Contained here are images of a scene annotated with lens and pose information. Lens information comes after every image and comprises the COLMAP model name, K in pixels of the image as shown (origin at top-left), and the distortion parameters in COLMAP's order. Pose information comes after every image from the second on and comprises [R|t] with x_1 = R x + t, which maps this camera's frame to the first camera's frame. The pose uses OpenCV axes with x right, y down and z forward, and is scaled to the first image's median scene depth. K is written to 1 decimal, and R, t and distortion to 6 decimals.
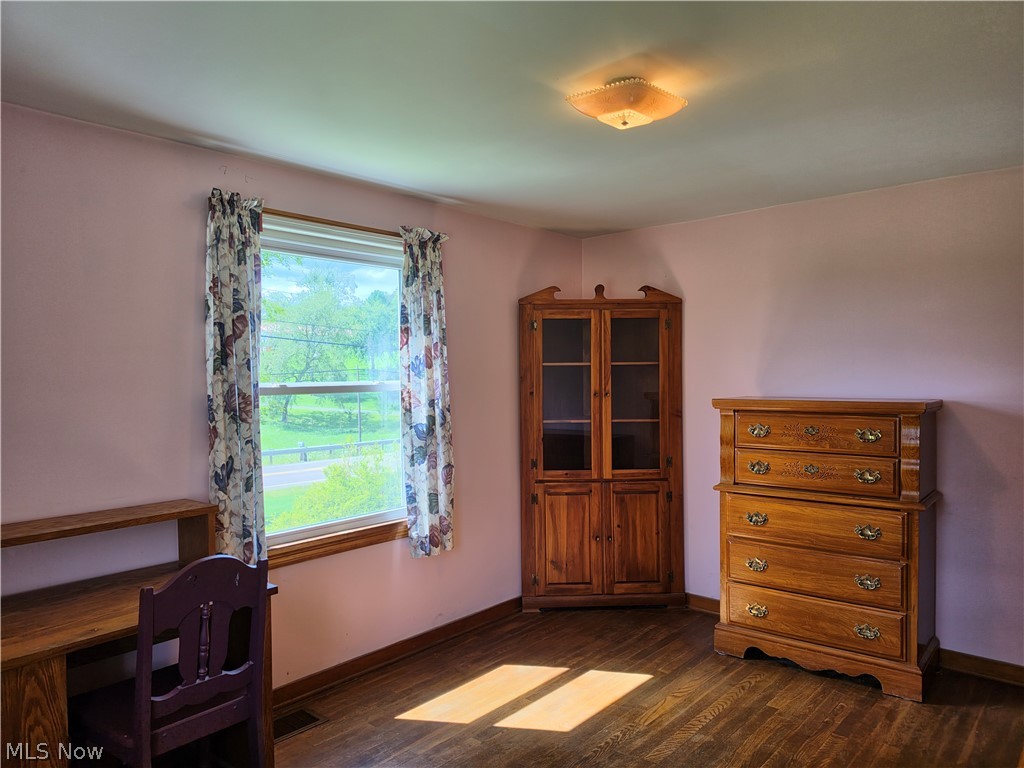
lens RADIAL K [[703.2, 0, 511.6], [0, 703.2, 380.4], [0, 0, 1]] dist [0.046081, -0.050029]
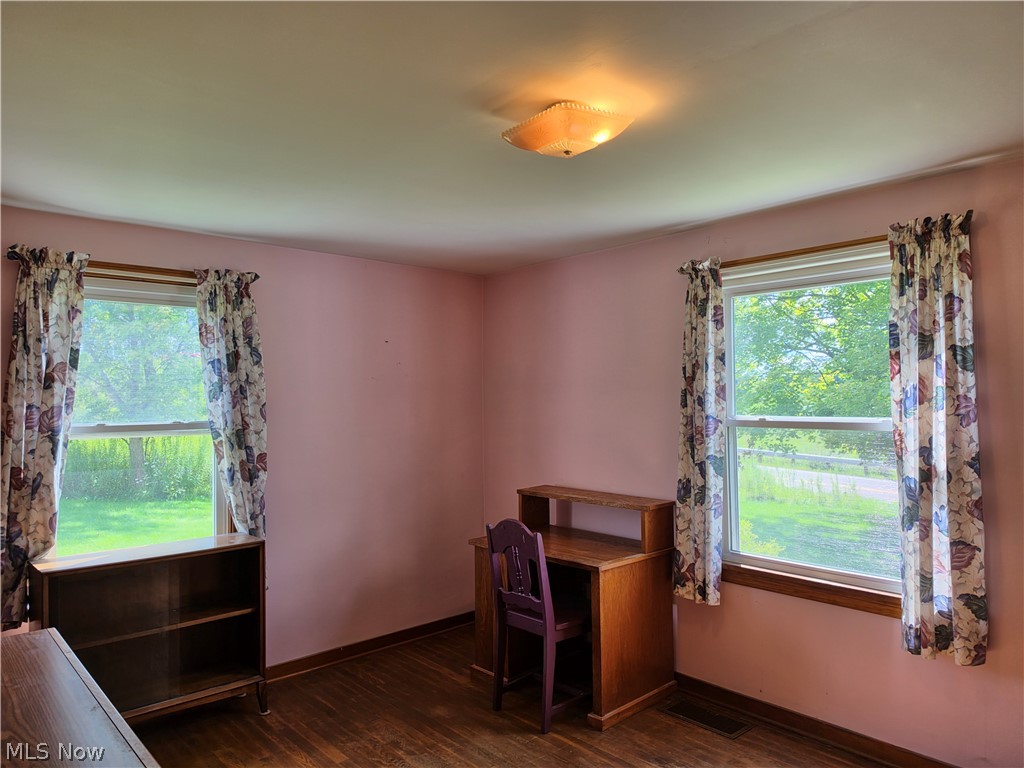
lens RADIAL K [[703.2, 0, 512.9], [0, 703.2, 385.6], [0, 0, 1]] dist [0.046081, -0.050029]
pose [[-0.126581, -0.001551, -0.991955, 0.693603], [0.005788, 0.999981, -0.002302, -0.038267], [0.991939, -0.006033, -0.126569, 0.678606]]
